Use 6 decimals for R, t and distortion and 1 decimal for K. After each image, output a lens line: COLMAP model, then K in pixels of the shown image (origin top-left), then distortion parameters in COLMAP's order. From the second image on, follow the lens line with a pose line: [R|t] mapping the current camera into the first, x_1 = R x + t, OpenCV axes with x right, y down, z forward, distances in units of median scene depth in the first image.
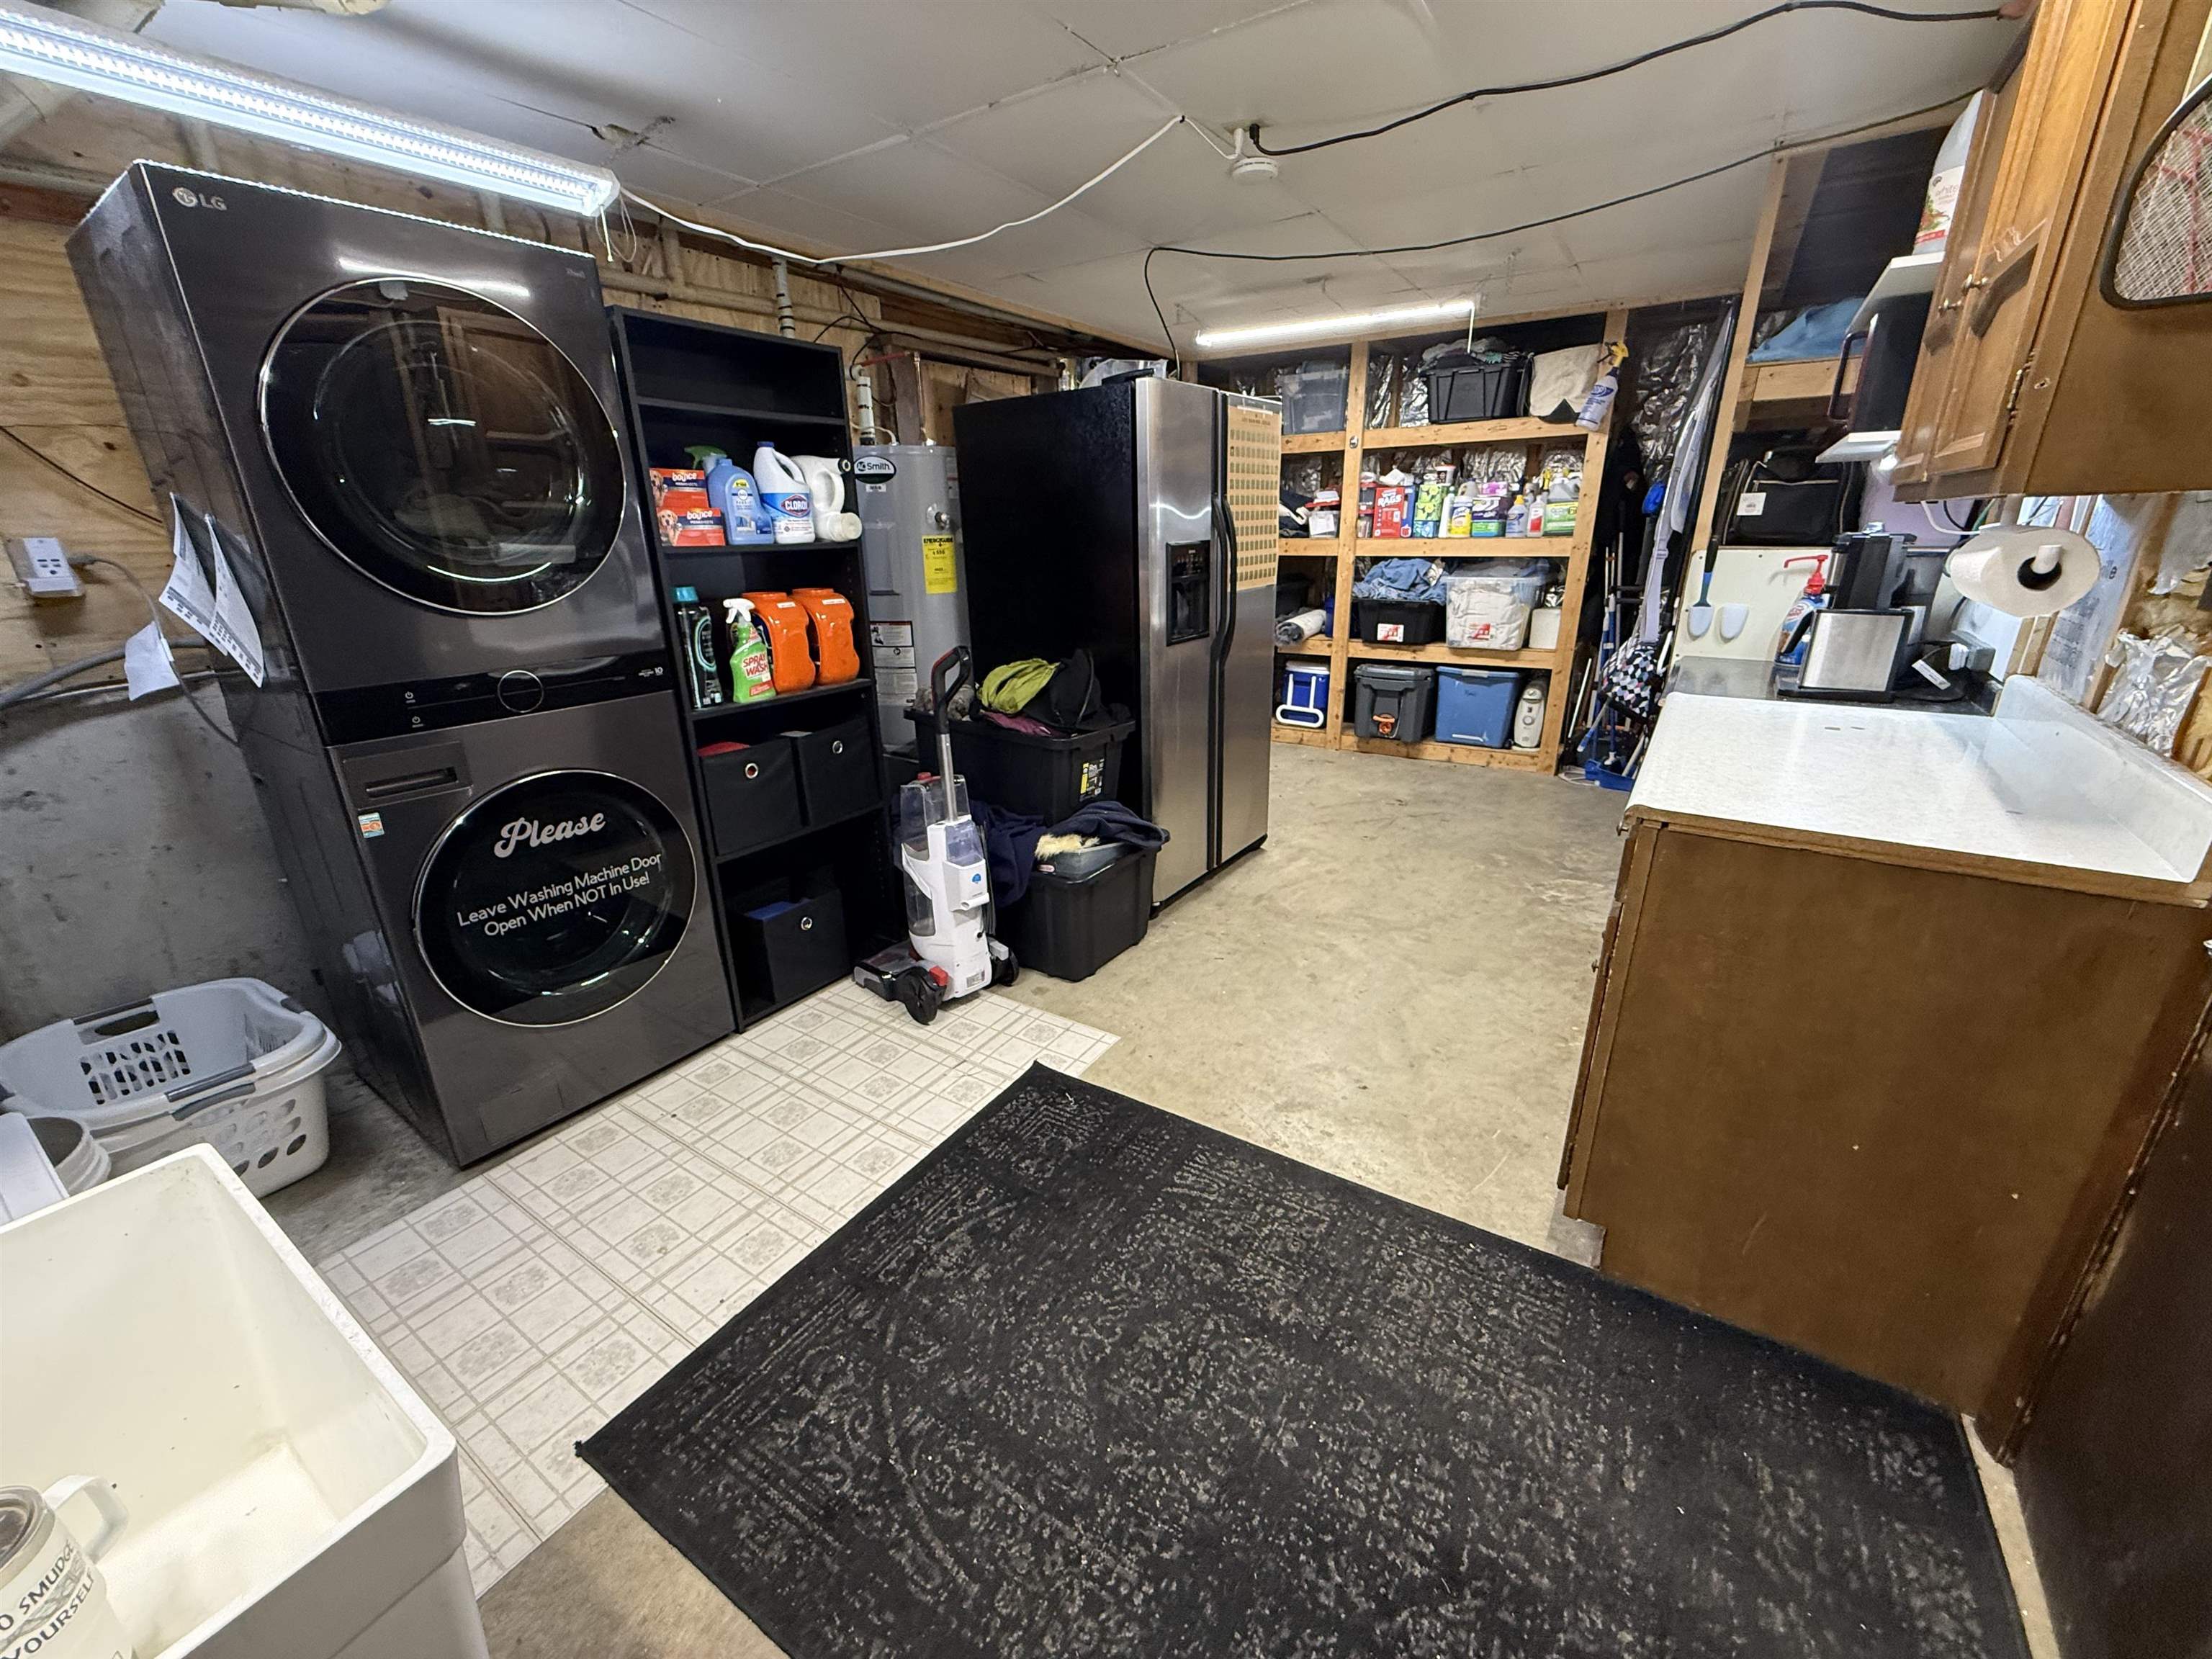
lens RADIAL K [[877.2, 0, 1106.8], [0, 877.2, 831.1], [0, 0, 1]] dist [-0.004099, -0.000186]
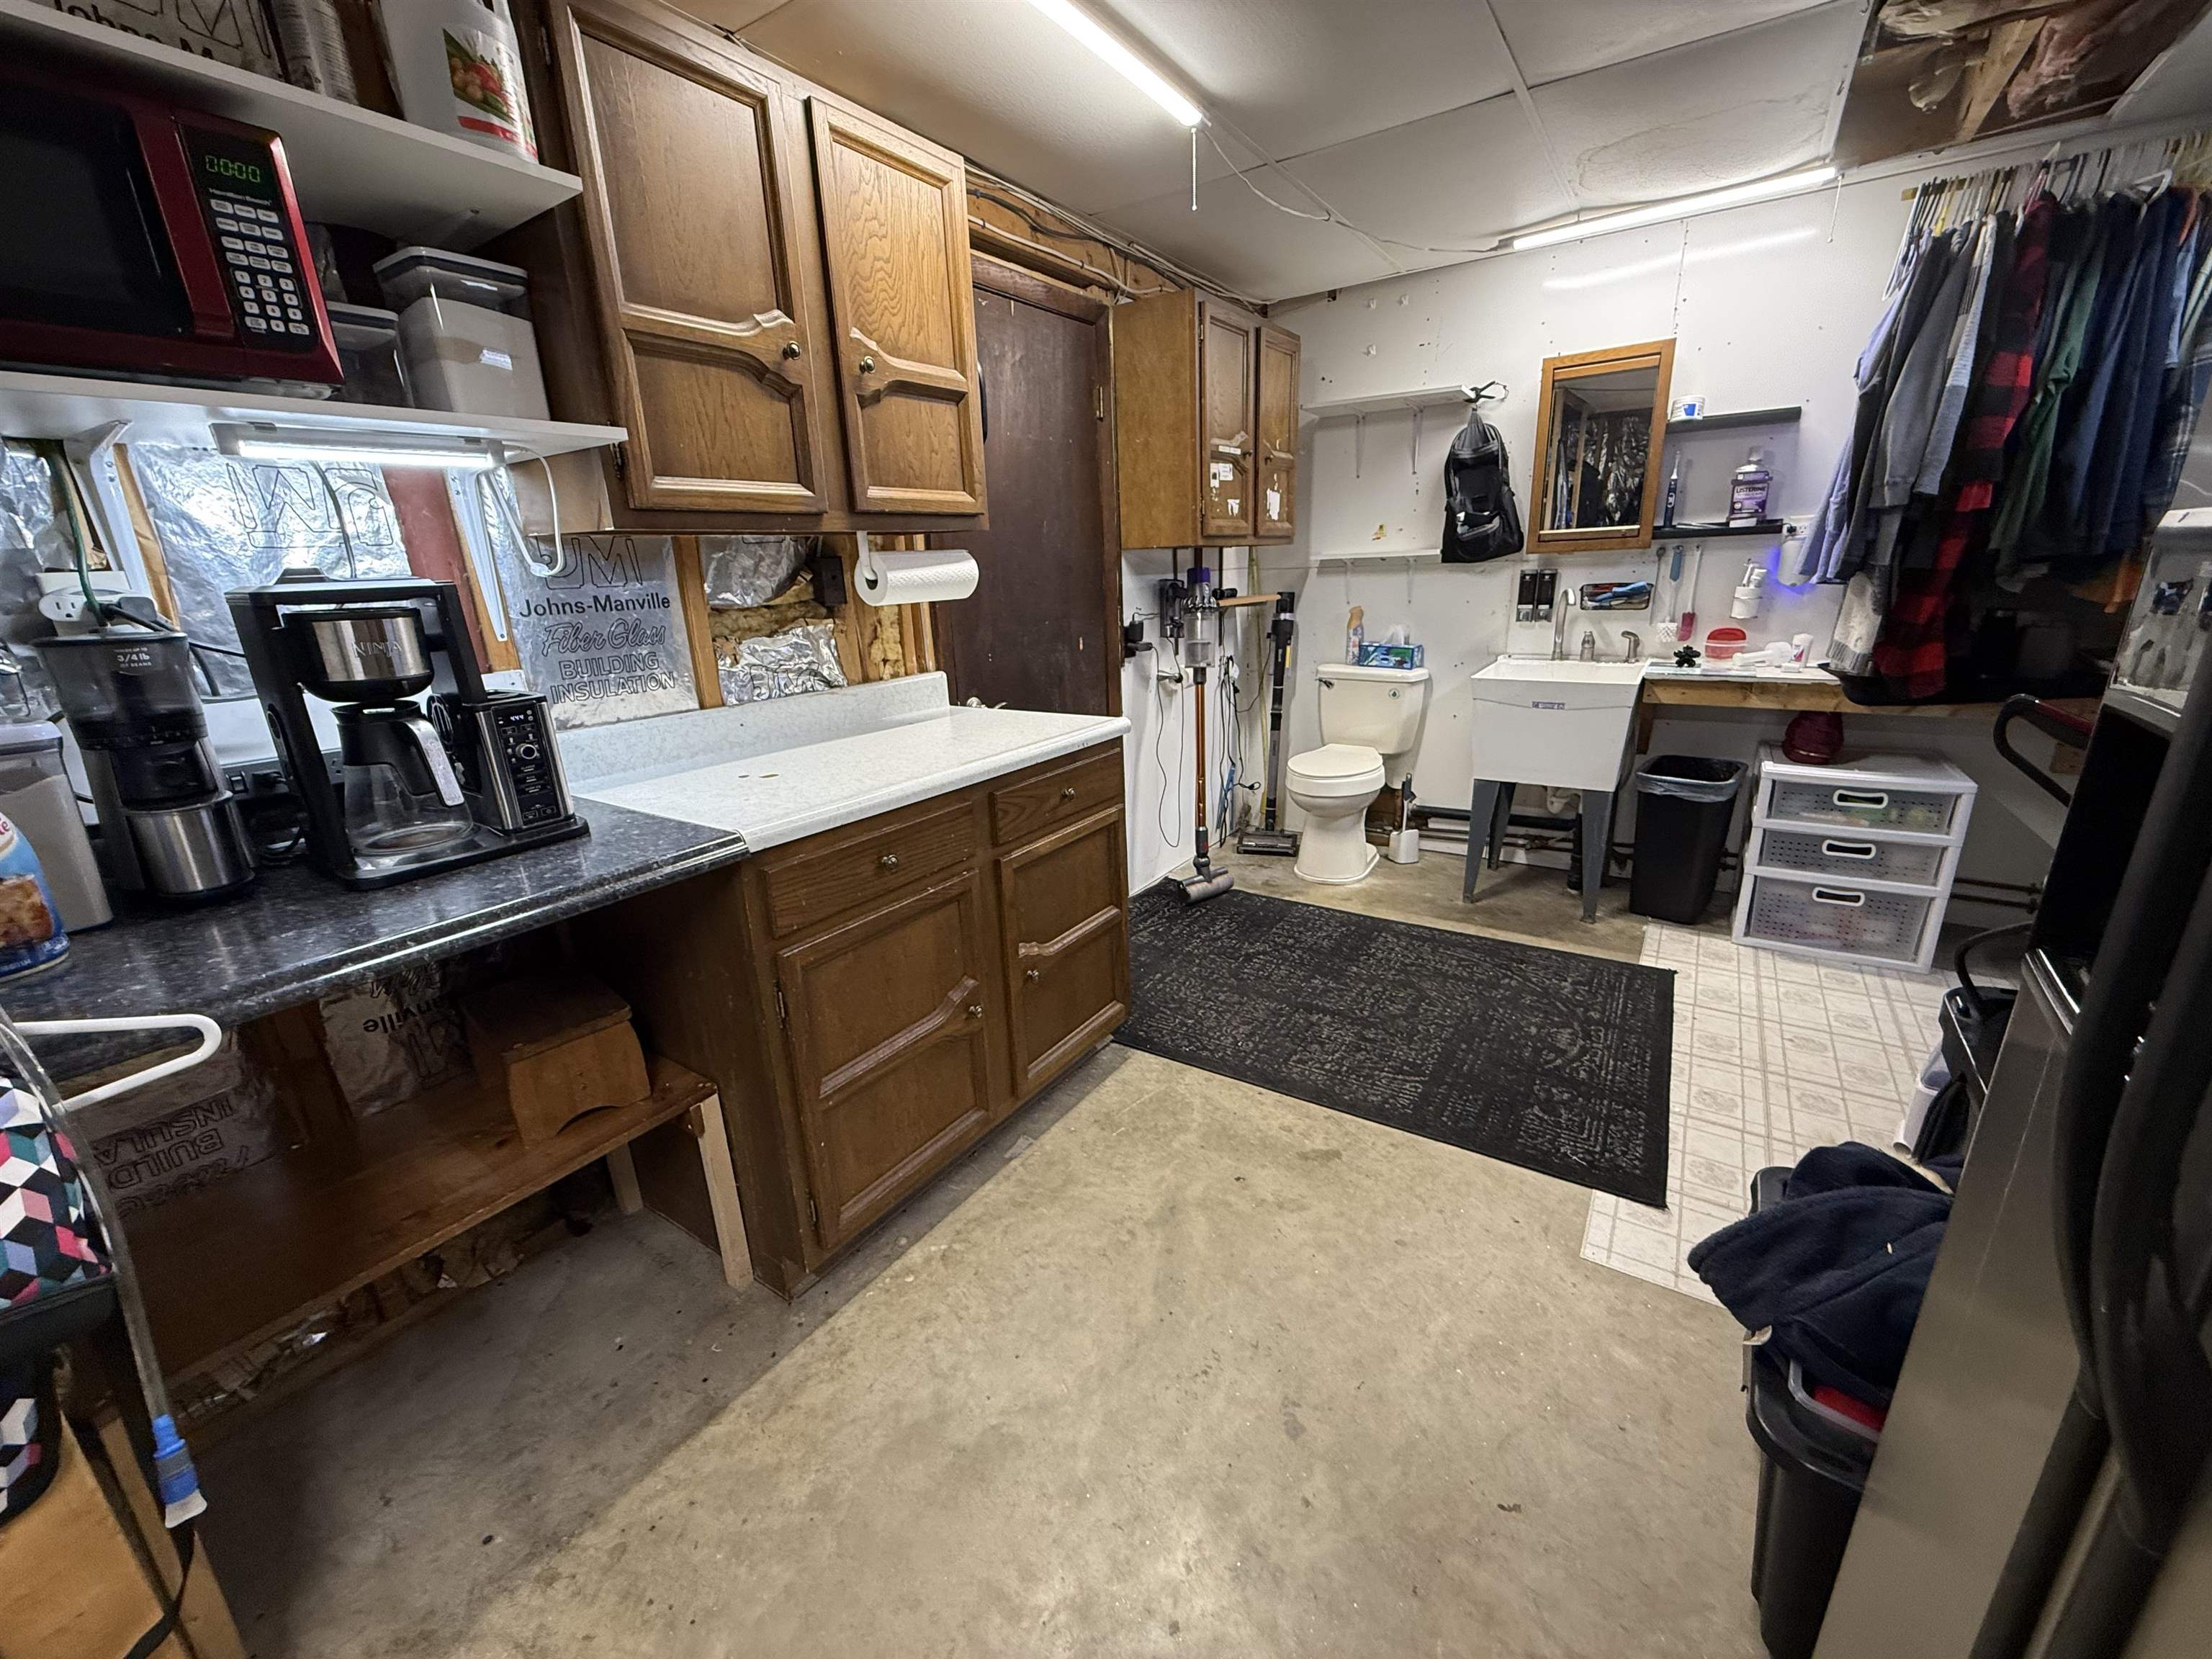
lens RADIAL K [[877.2, 0, 1106.1], [0, 877.2, 833.8], [0, 0, 1]] dist [-0.004099, -0.000186]
pose [[-0.998383, 0.053020, 0.020513, 0.470412], [0.054771, 0.800406, 0.596951, -0.603031], [0.015231, 0.597109, -0.802016, 1.798278]]
